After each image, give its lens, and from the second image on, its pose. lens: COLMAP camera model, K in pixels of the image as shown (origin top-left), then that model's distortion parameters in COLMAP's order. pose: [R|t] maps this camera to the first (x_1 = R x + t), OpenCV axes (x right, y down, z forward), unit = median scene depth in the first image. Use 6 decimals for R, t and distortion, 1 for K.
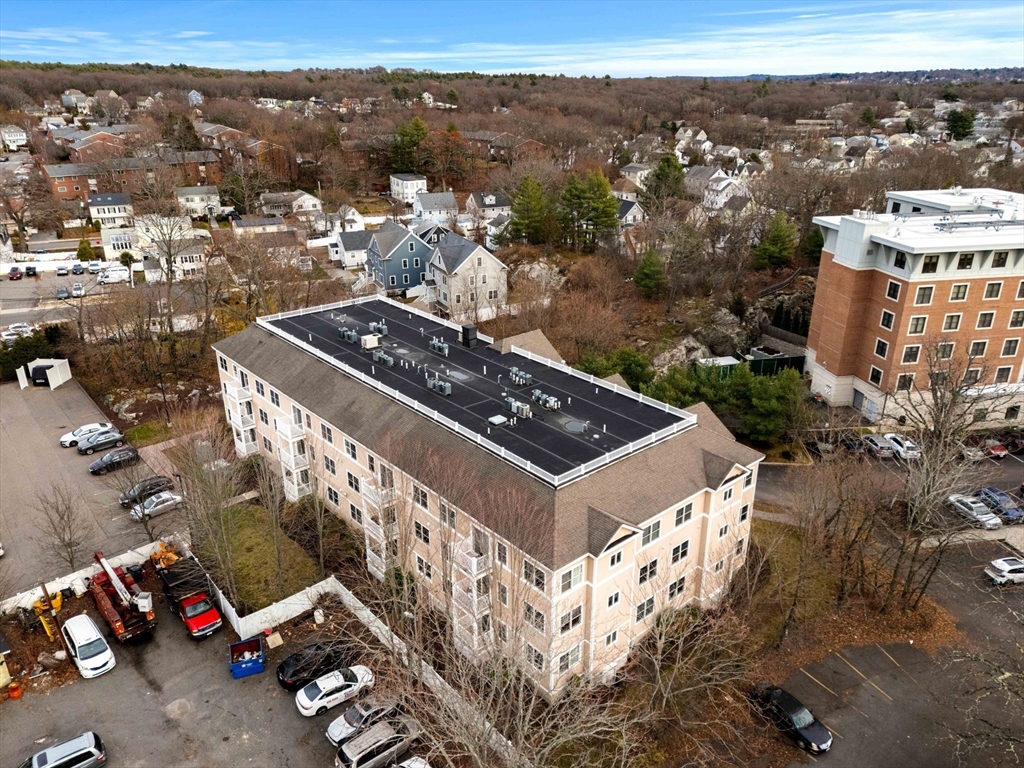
lens RADIAL K [[748.4, 0, 513.3], [0, 748.4, 379.8], [0, 0, 1]] dist [0.073666, -0.050954]
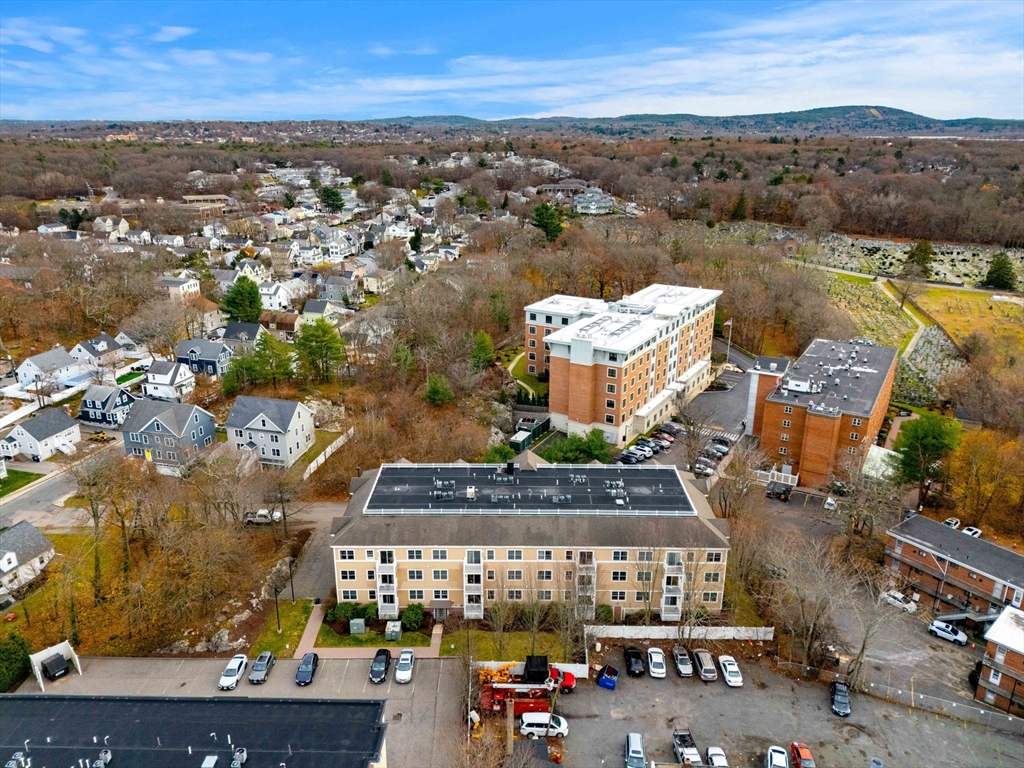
lens RADIAL K [[748.4, 0, 511.2], [0, 748.4, 379.9], [0, 0, 1]] dist [0.073666, -0.050954]
pose [[0.660270, -0.239892, 0.711685, -0.957980], [0.277611, 0.958457, 0.065517, -0.285965], [-0.697836, 0.154312, 0.699437, -0.105337]]
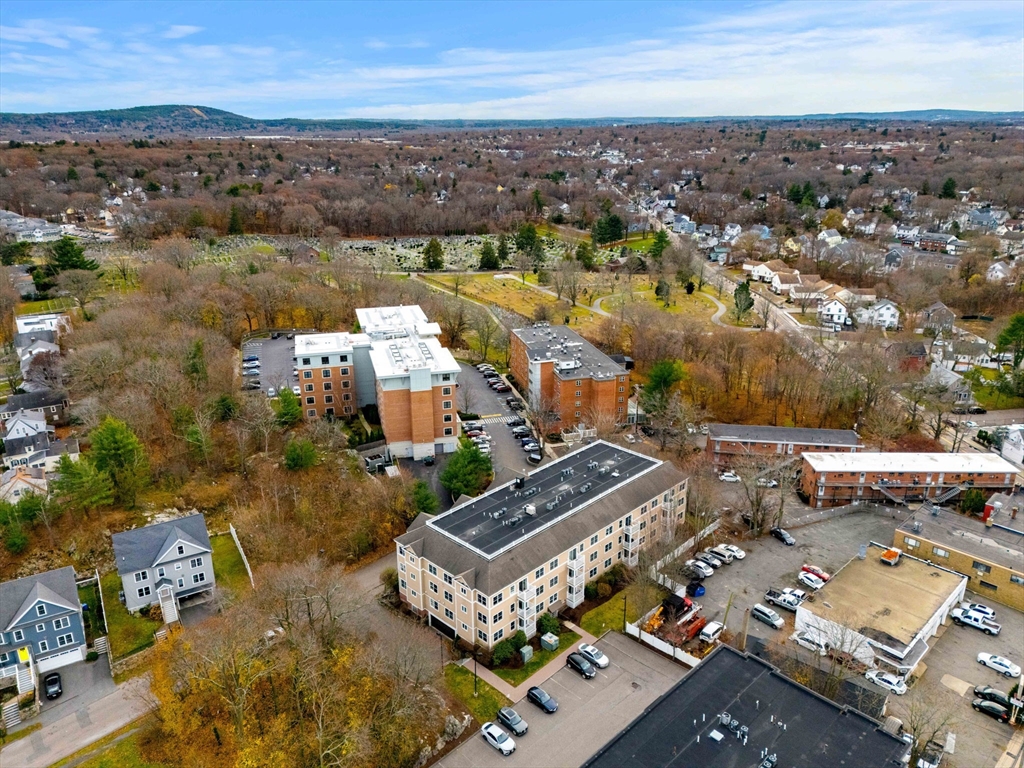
lens RADIAL K [[748.4, 0, 511.0], [0, 748.4, 384.9], [0, 0, 1]] dist [0.073666, -0.050954]
pose [[-0.078162, -0.329043, 0.941075, -1.433528], [0.377495, 0.863905, 0.333414, -0.744719], [-0.922707, 0.381311, 0.056688, 0.703431]]
